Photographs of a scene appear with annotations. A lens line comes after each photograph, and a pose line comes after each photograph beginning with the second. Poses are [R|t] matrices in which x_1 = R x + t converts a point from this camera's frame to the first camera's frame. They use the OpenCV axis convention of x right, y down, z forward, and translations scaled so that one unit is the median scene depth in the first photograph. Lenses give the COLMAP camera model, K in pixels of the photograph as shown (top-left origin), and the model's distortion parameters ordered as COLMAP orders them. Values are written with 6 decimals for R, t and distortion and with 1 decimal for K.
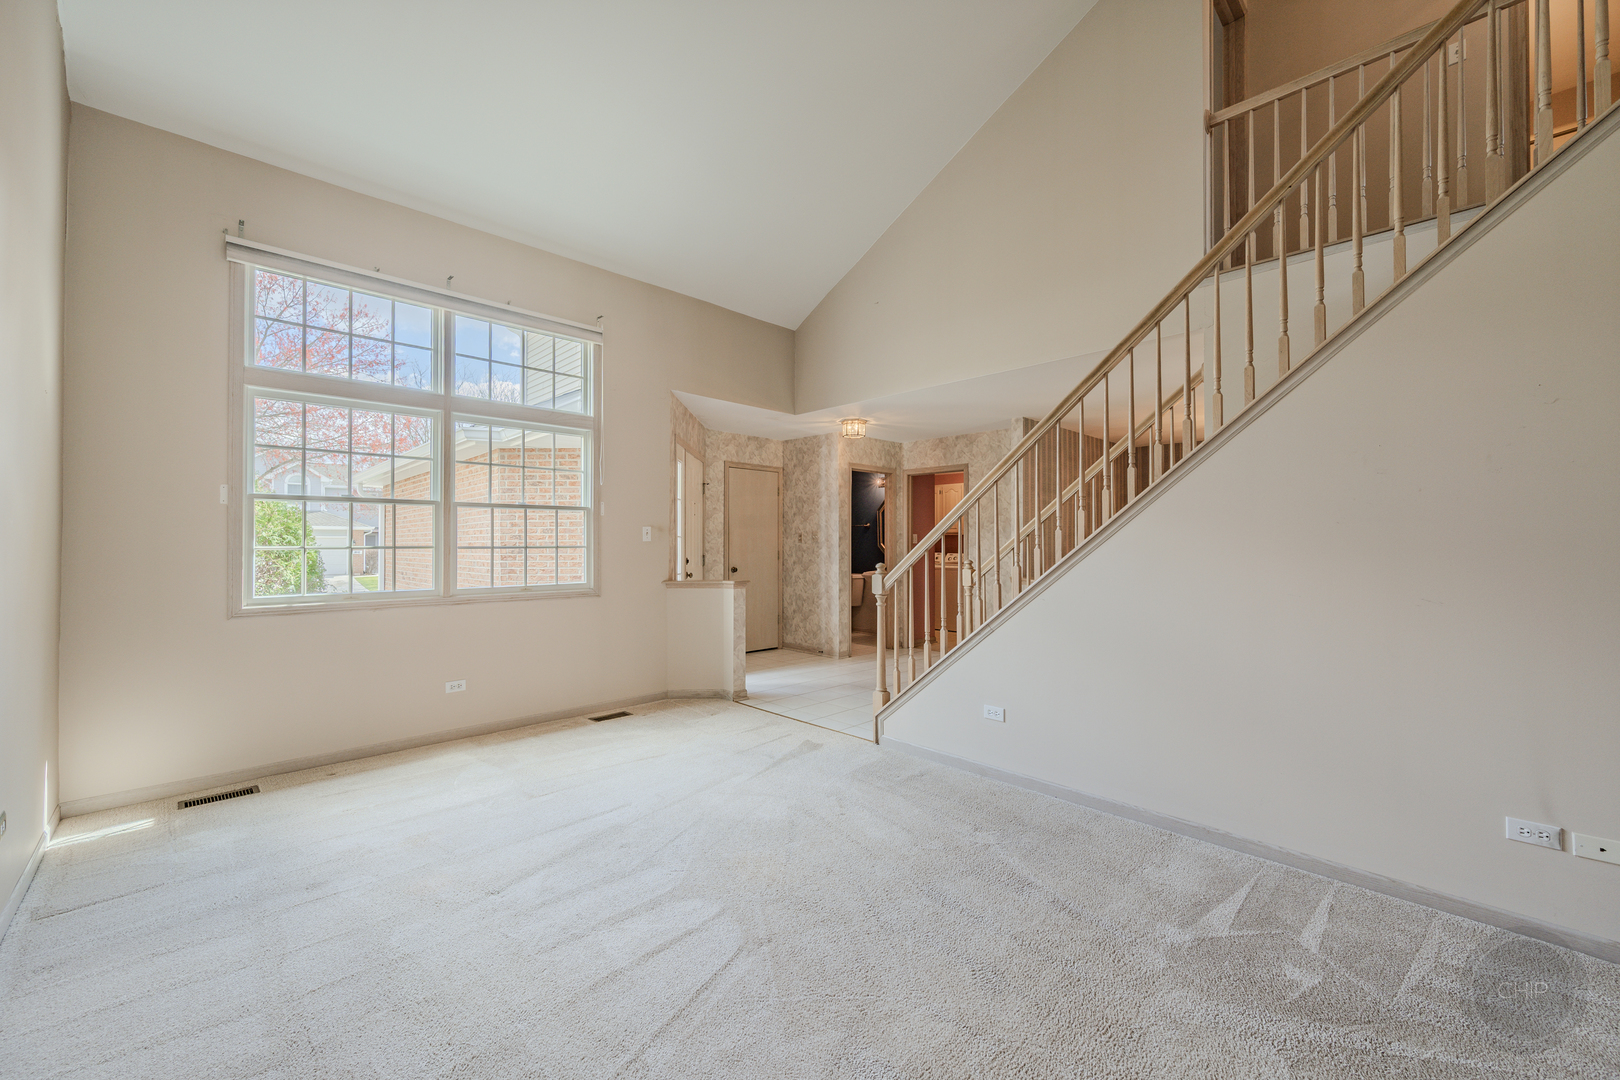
lens RADIAL K [[639.1, 0, 813.4], [0, 639.1, 540.9], [0, 0, 1]] dist [-0.001018, 0.000044]
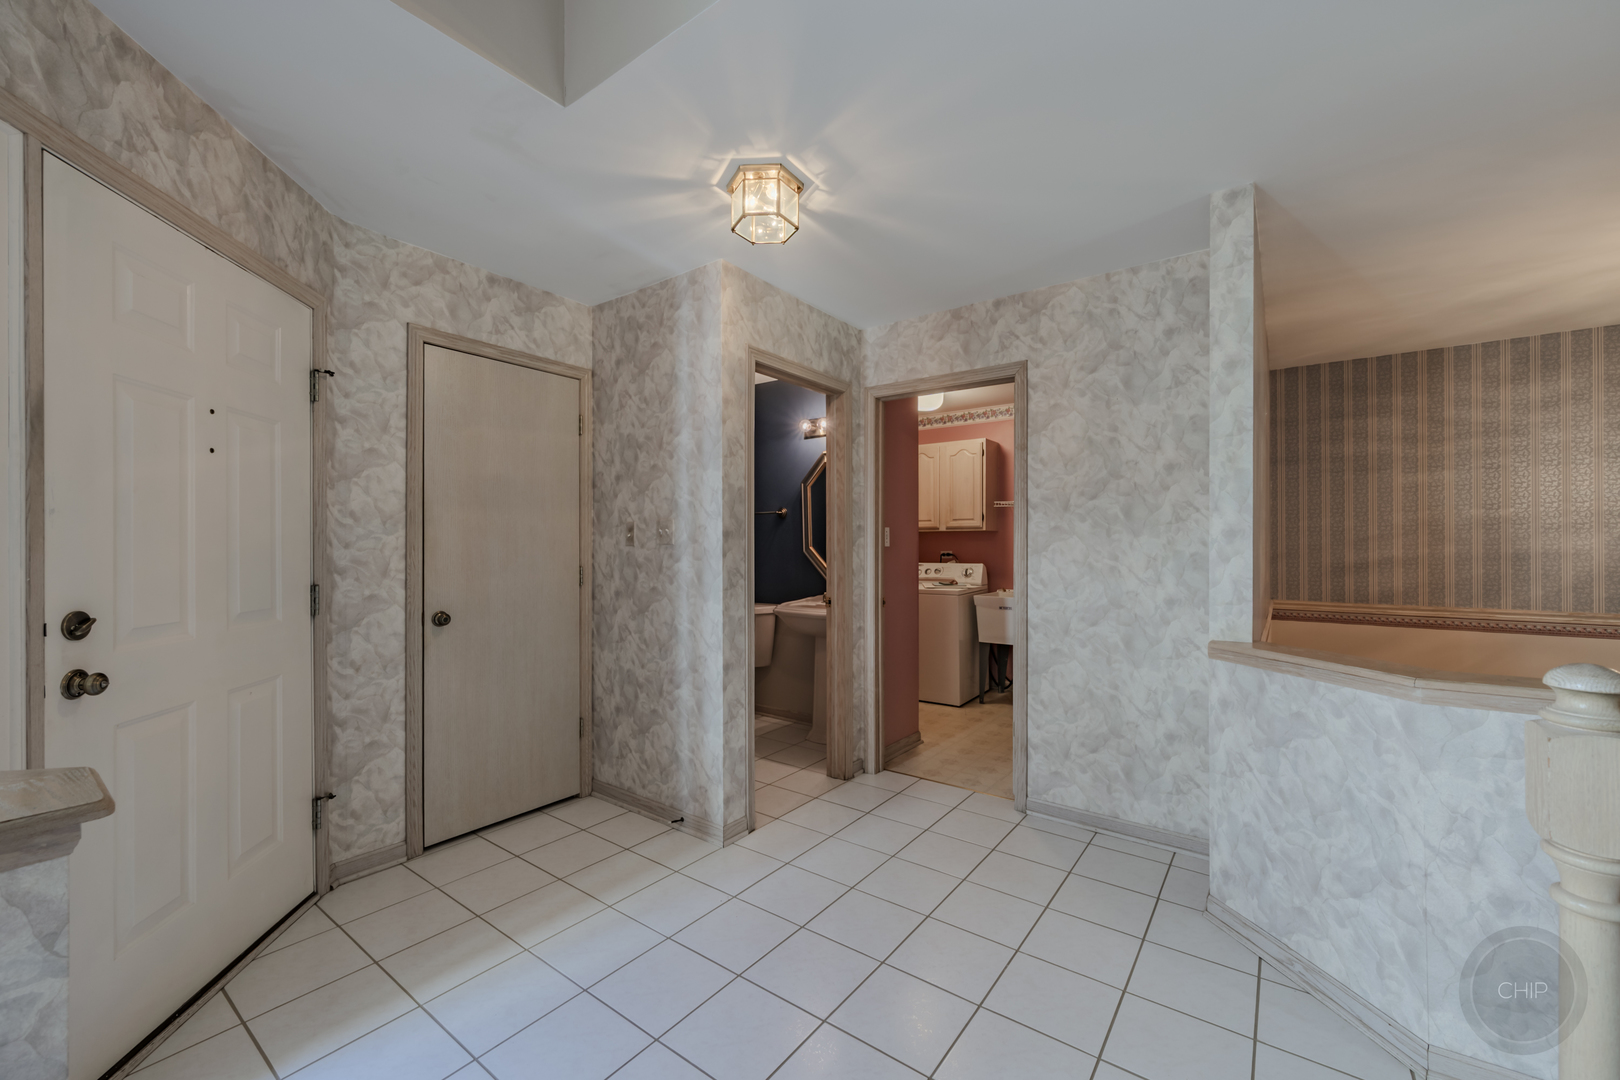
lens RADIAL K [[639.1, 0, 813.4], [0, 639.1, 540.9], [0, 0, 1]] dist [-0.001018, 0.000044]
pose [[0.986809, -0.001615, 0.161882, 0.030712], [0.001945, 0.999996, -0.001881, 0.000678], [-0.161878, 0.002171, 0.986808, 0.599866]]
